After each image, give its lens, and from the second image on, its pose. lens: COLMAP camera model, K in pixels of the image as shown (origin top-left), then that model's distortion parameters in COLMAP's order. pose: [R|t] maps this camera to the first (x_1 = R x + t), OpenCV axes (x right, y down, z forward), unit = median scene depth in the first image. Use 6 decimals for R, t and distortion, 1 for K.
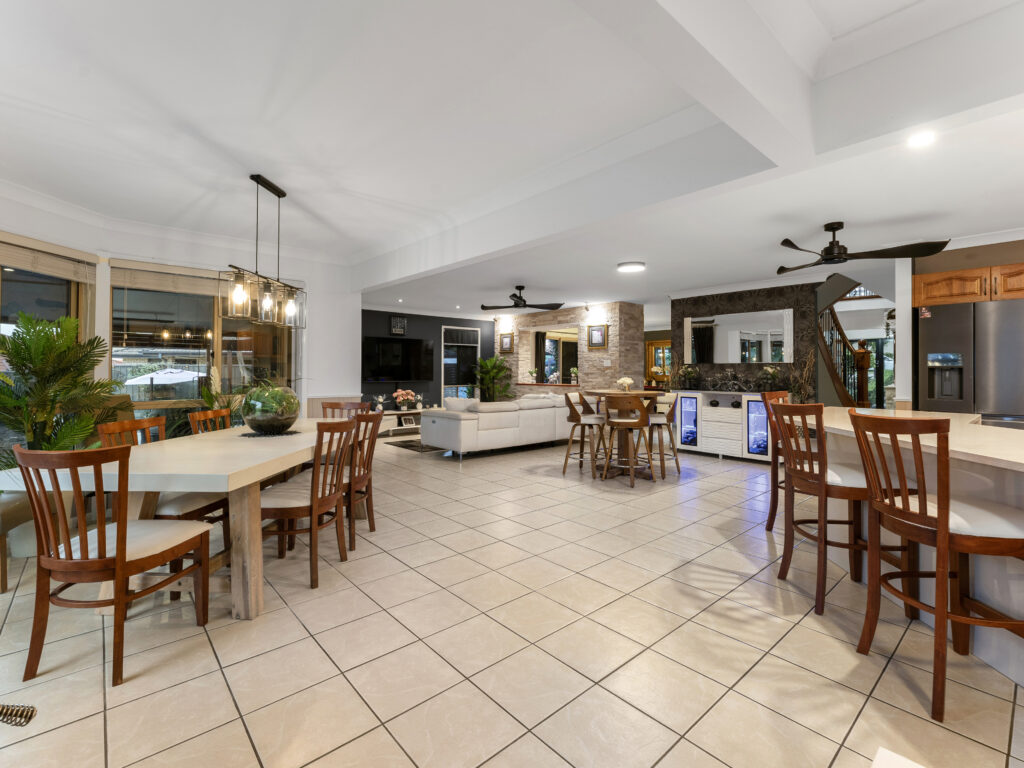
lens RADIAL K [[468.5, 0, 511.2], [0, 468.5, 369.2], [0, 0, 1]] dist [-0.001384, 0.000672]
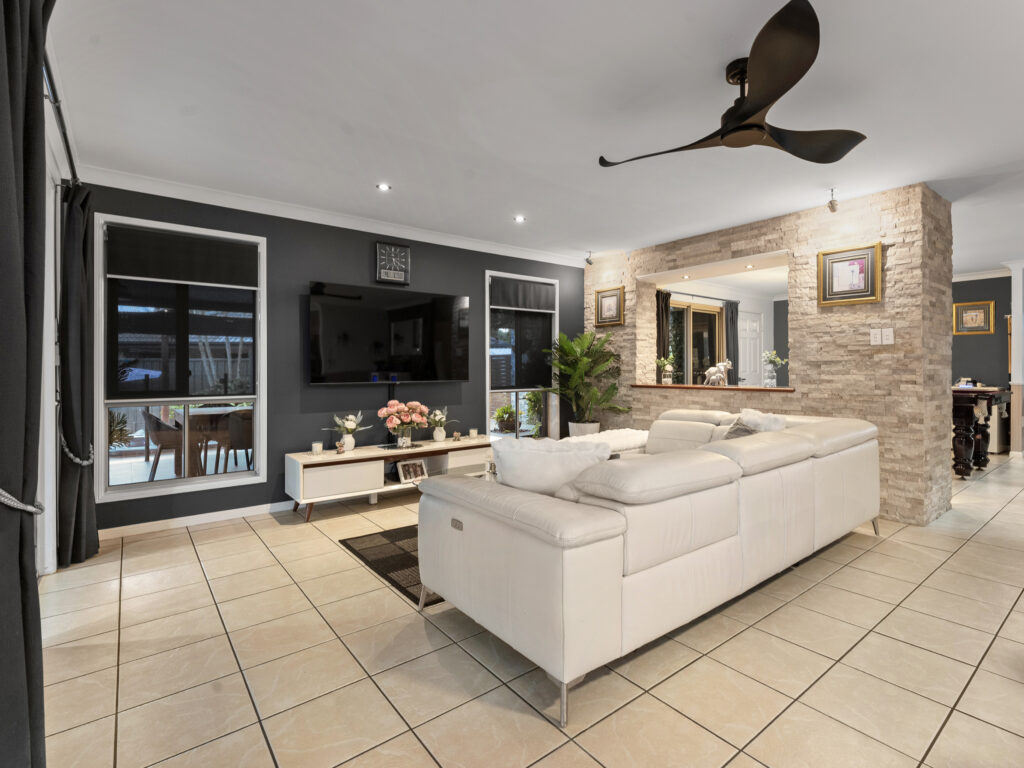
lens RADIAL K [[468.5, 0, 511.2], [0, 468.5, 369.2], [0, 0, 1]] dist [-0.001384, 0.000672]
pose [[0.995225, -0.005597, -0.097449, -0.075252], [0.006085, 0.999970, 0.004717, 0.010804], [0.097419, -0.005288, 0.995229, 0.522276]]
